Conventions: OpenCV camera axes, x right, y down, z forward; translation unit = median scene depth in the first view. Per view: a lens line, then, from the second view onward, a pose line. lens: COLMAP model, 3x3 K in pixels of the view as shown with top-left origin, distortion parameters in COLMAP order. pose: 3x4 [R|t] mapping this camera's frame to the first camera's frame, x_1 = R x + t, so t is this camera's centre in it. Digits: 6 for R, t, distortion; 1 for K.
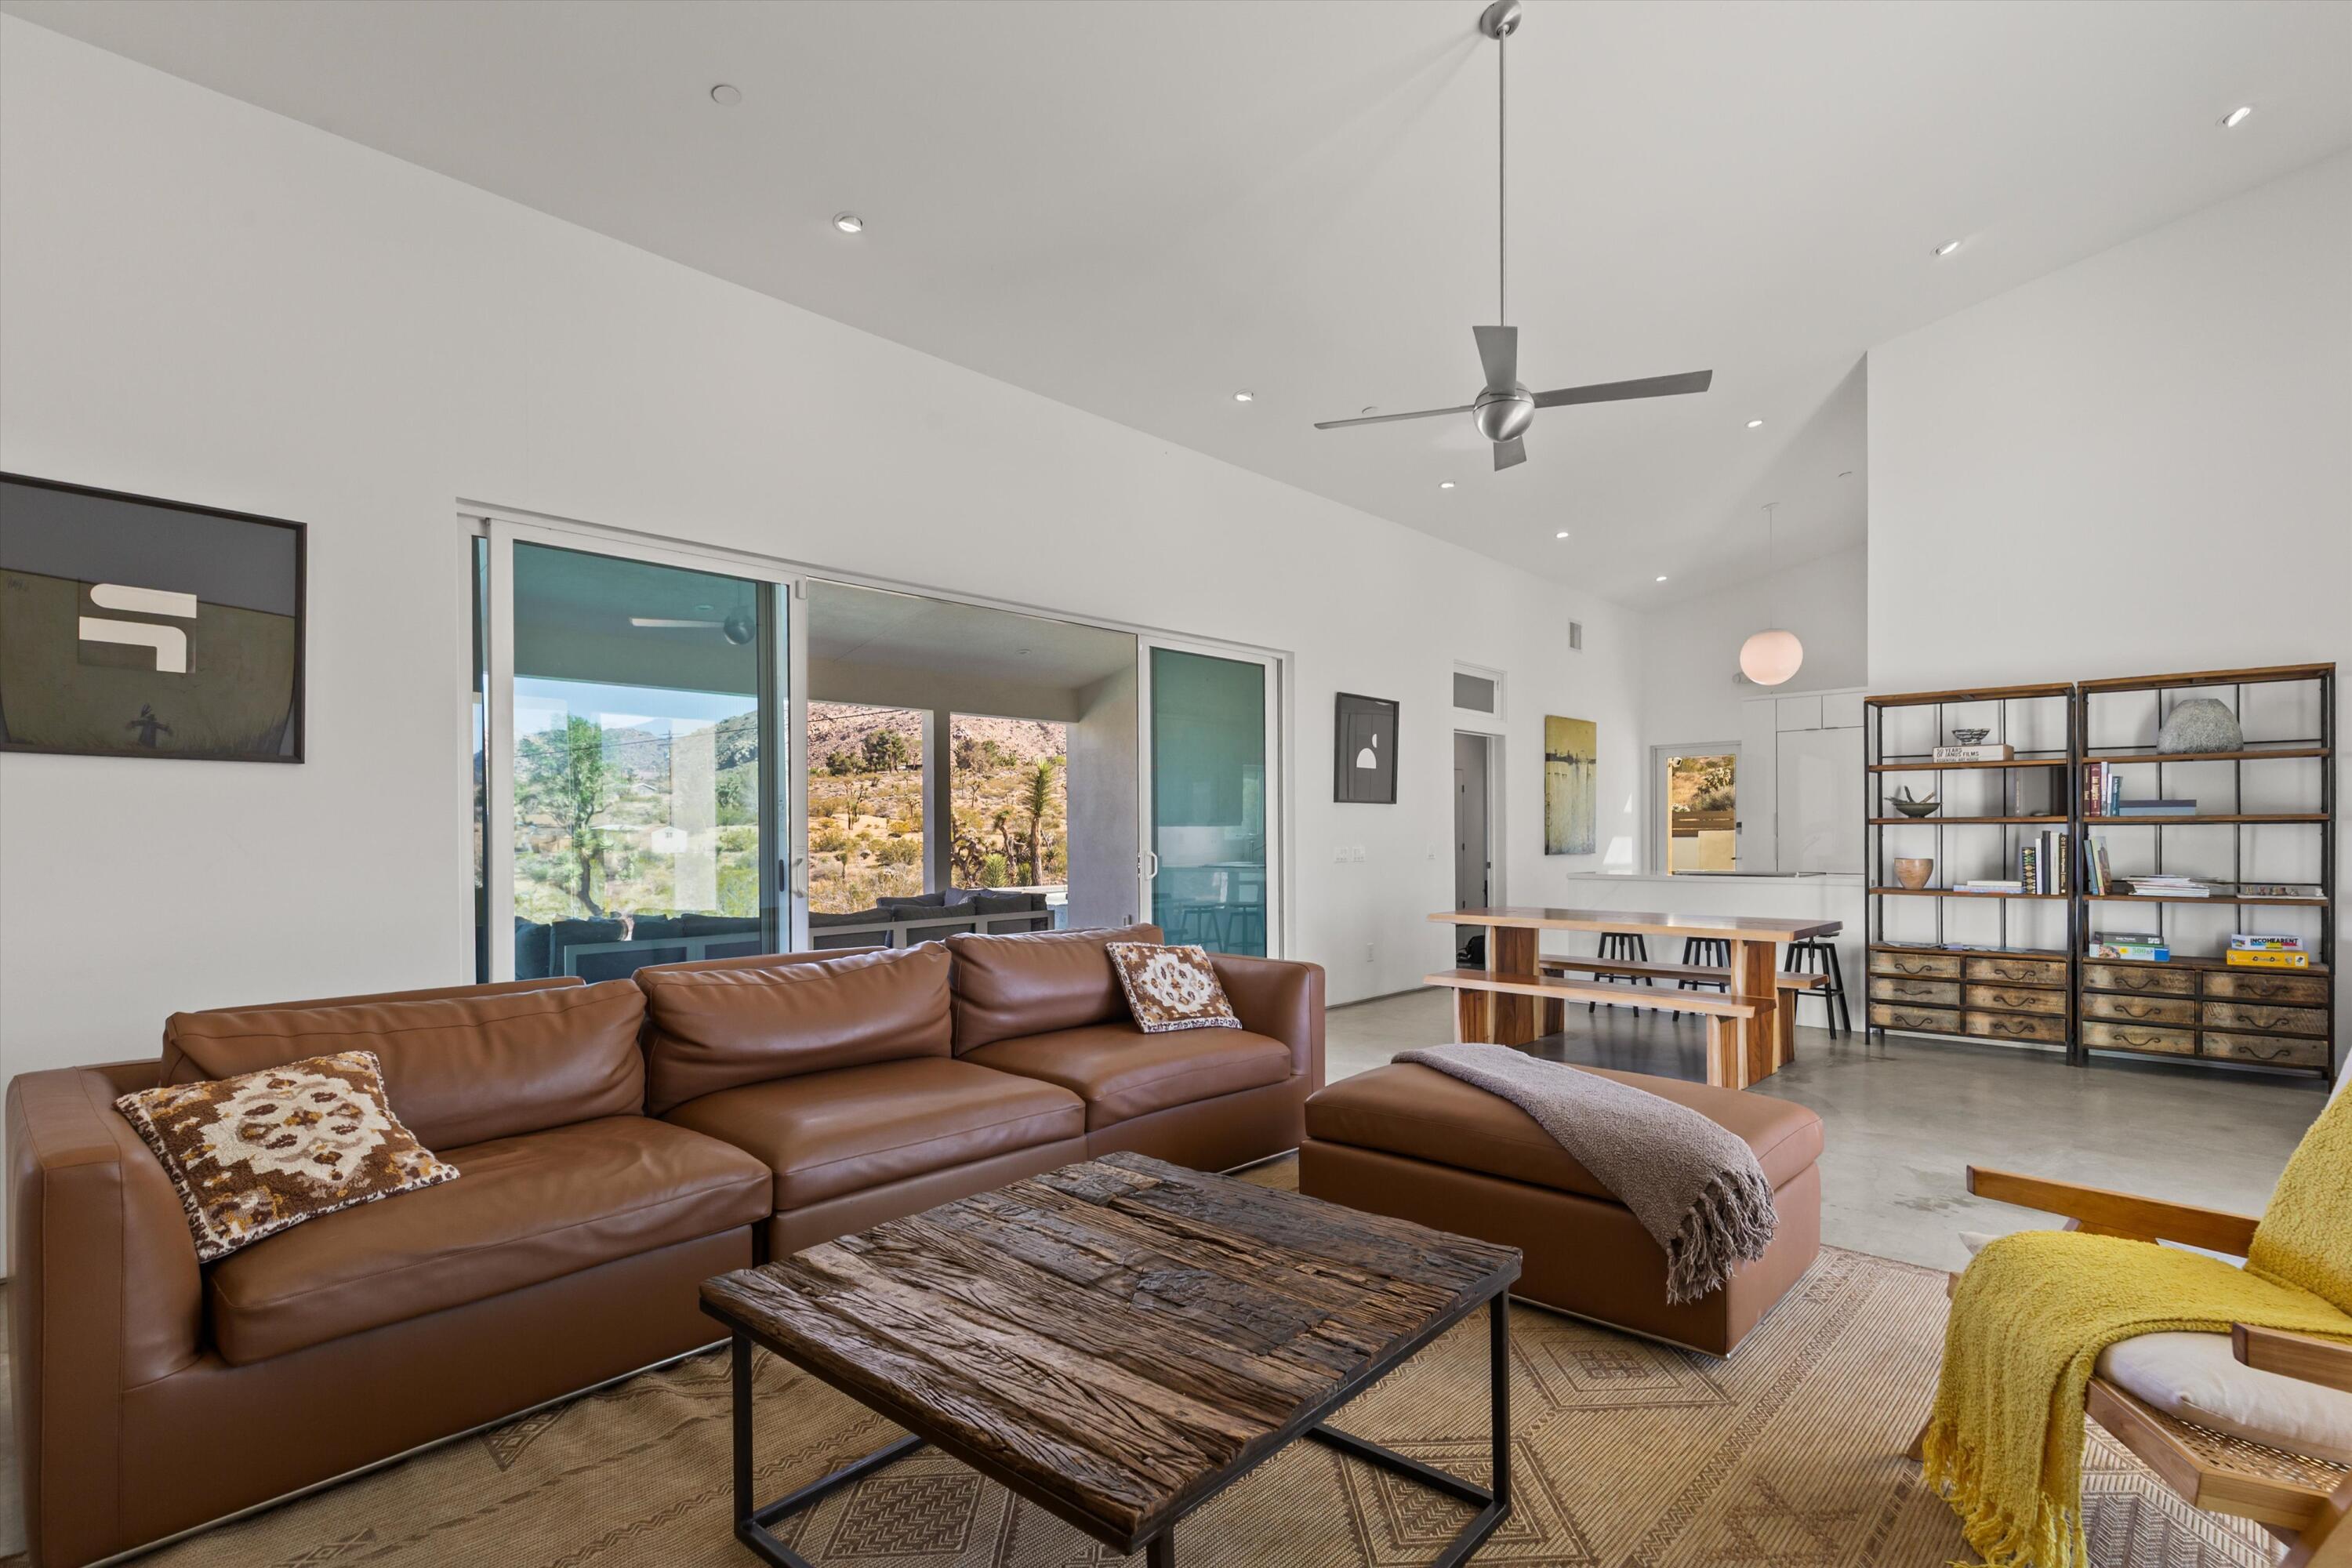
lens RADIAL K [[1142.6, 0, 1199.0], [0, 1142.6, 800.8], [0, 0, 1]] dist [0.003623, -0.000059]
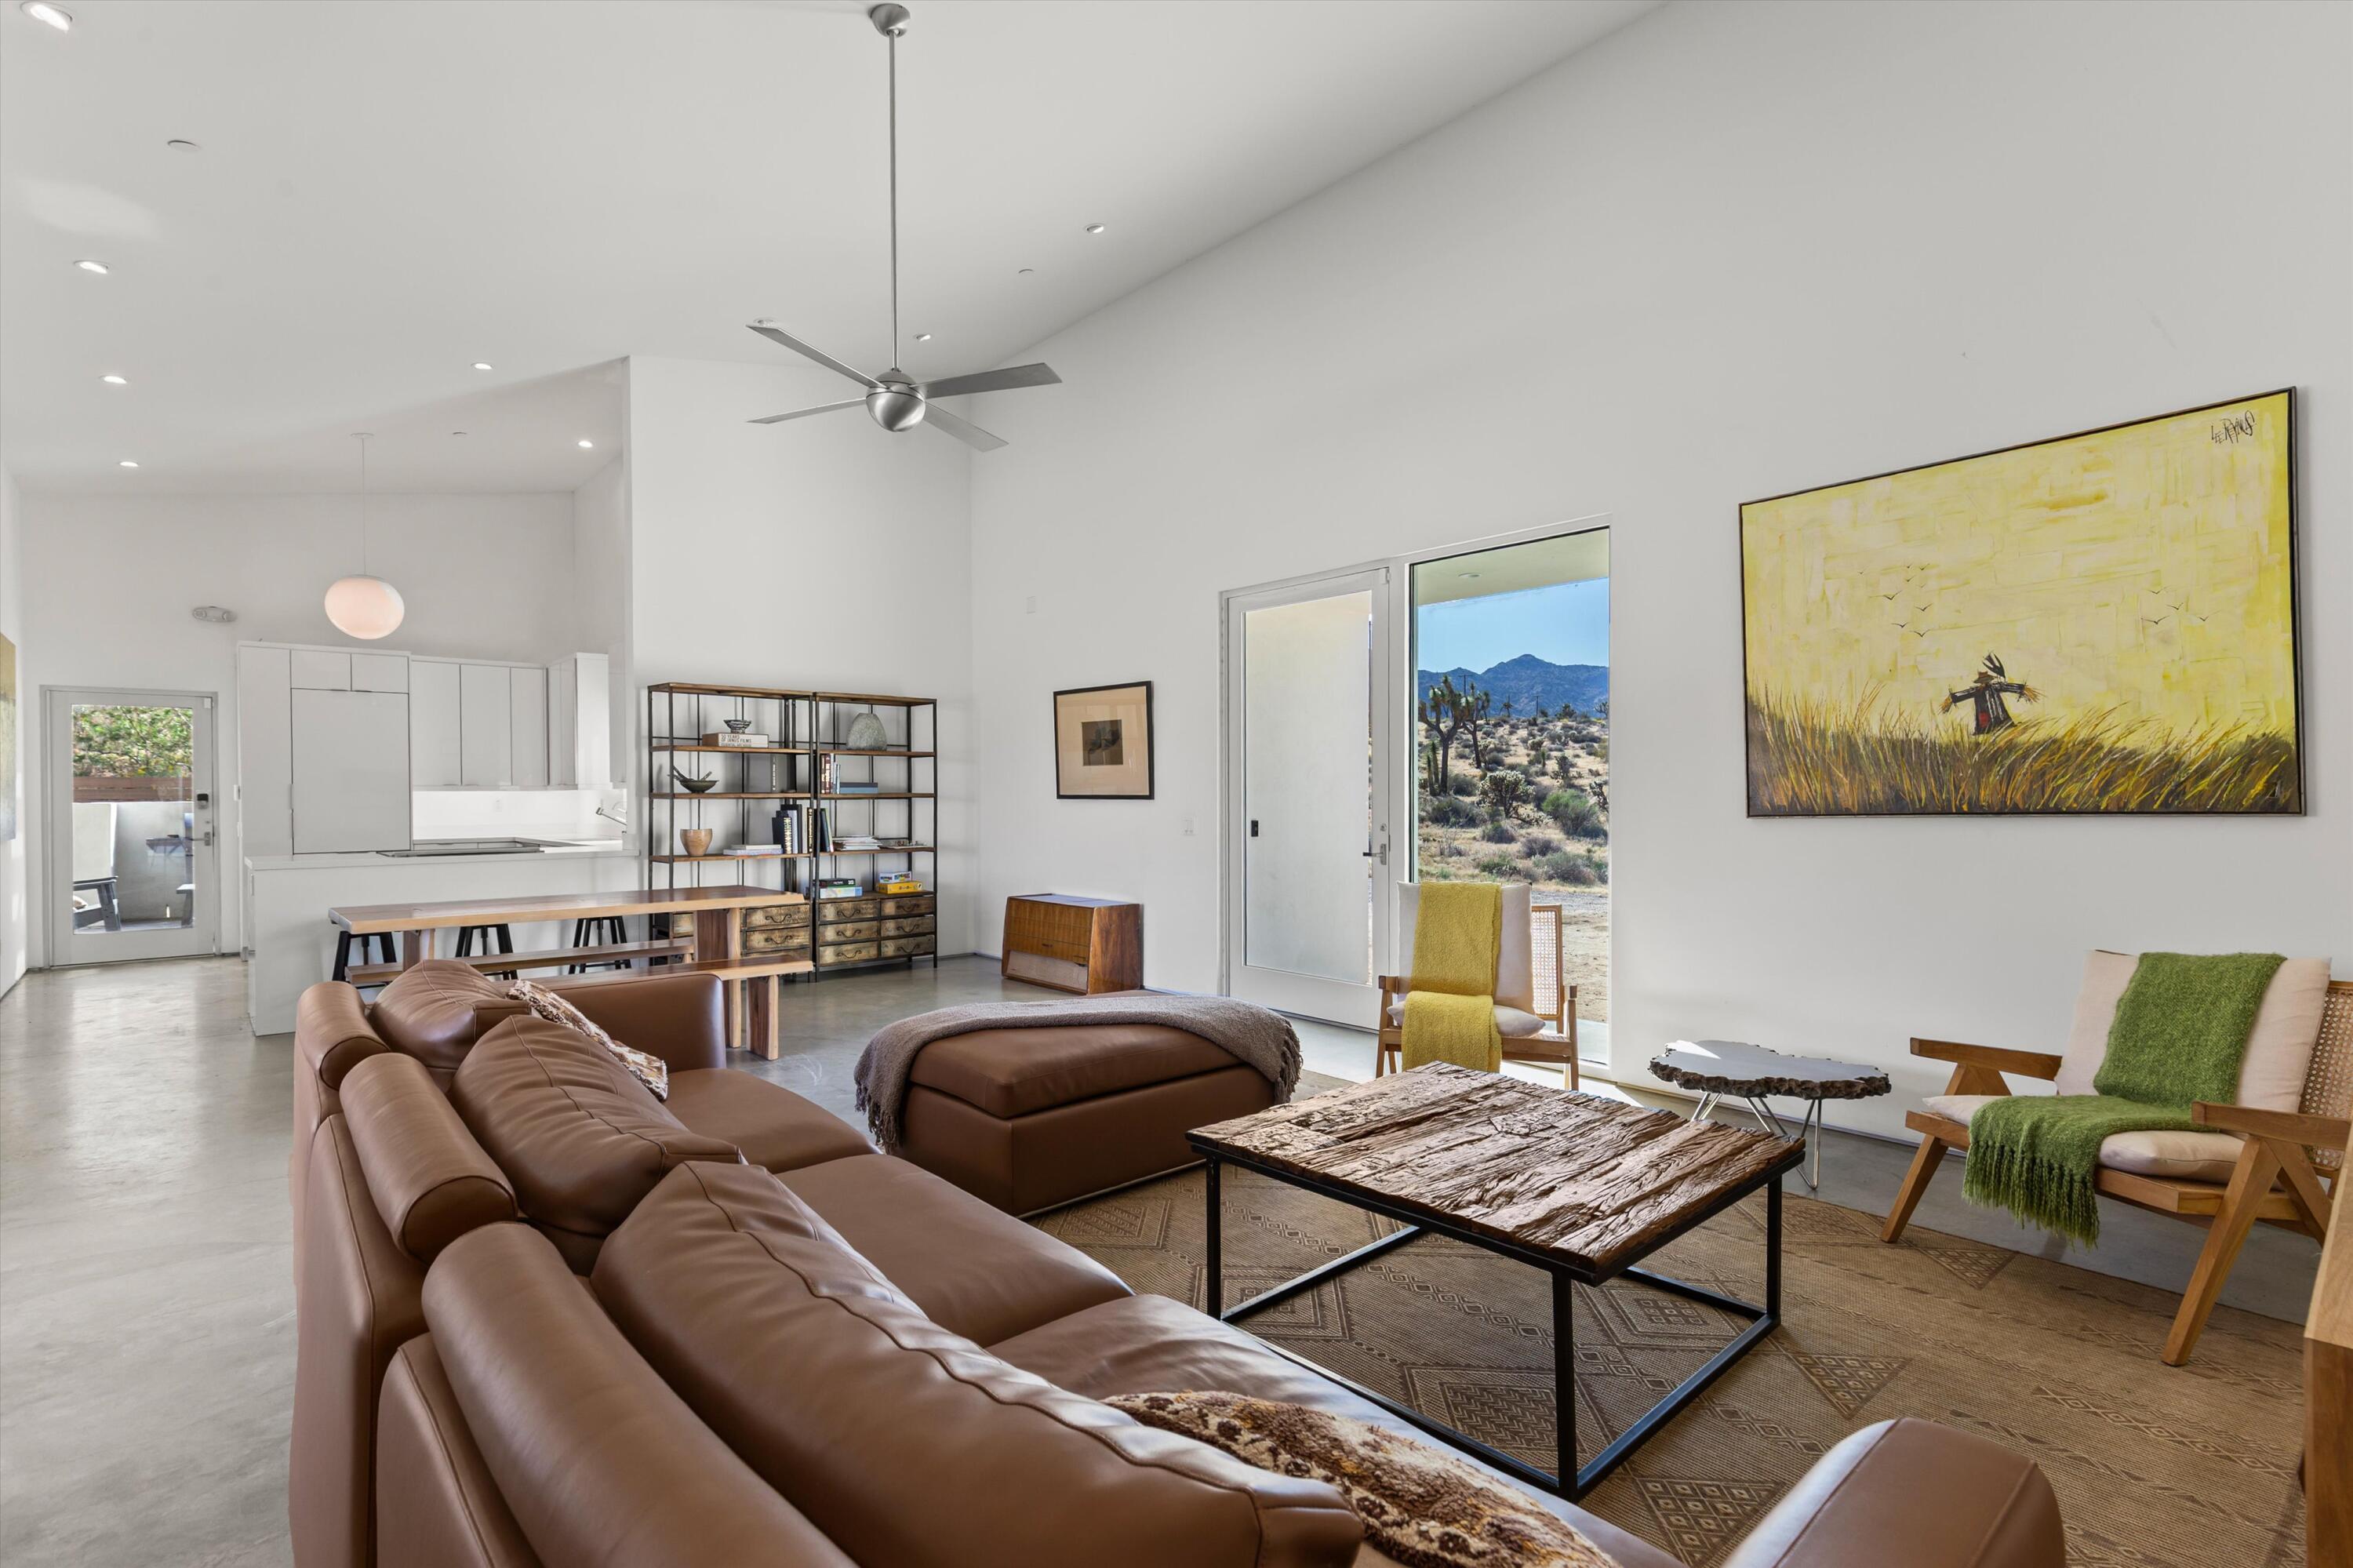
lens RADIAL K [[1143.1, 0, 1199.5], [0, 1143.1, 800.8], [0, 0, 1]] dist [0.003623, -0.000059]
pose [[0.105425, -0.002667, 0.994424, -0.525496], [-0.022178, 0.999741, 0.005033, 0.006347], [-0.994180, -0.022585, 0.105338, 0.444020]]
